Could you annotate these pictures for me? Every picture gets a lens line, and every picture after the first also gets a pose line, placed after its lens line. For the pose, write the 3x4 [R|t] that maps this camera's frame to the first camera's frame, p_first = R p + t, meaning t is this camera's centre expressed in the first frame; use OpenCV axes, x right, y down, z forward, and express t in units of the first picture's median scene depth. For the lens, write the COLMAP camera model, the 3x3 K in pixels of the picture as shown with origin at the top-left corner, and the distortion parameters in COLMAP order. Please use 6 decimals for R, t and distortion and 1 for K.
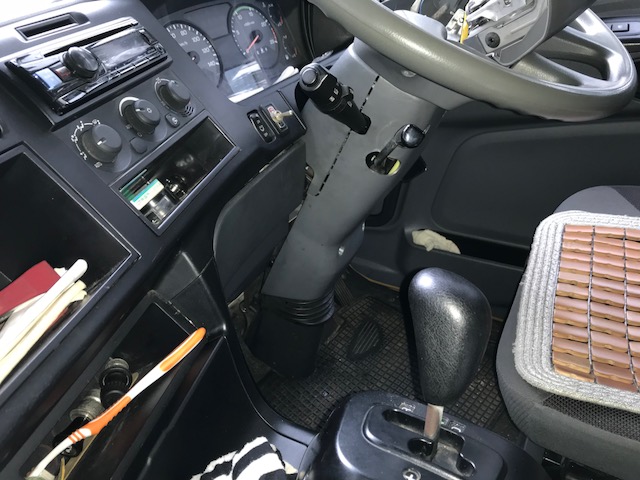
lens RADIAL K [[520.3, 0, 319.8], [0, 520.3, 227.3], [0, 0, 1]] dist [-0.001924, -0.001638]
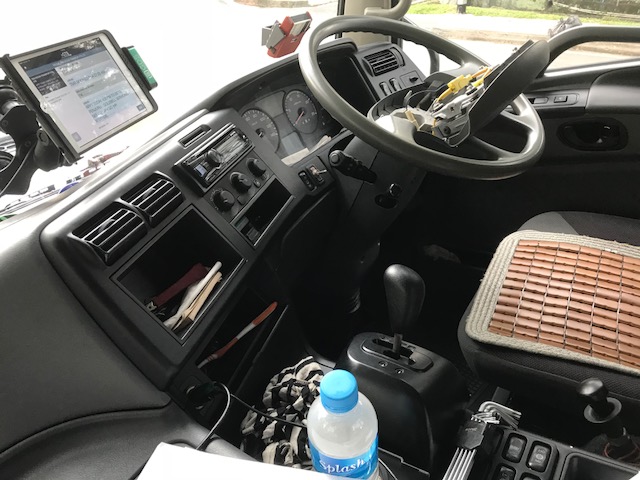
lens RADIAL K [[522.2, 0, 320.0], [0, 522.2, 240.0], [0, 0, 1]] dist [-0.001025, -0.000430]
pose [[0.996812, -0.009751, -0.079192, 0.051776], [0.009387, 0.999944, -0.004969, -0.004450], [0.079236, 0.004210, 0.996847, -0.588649]]
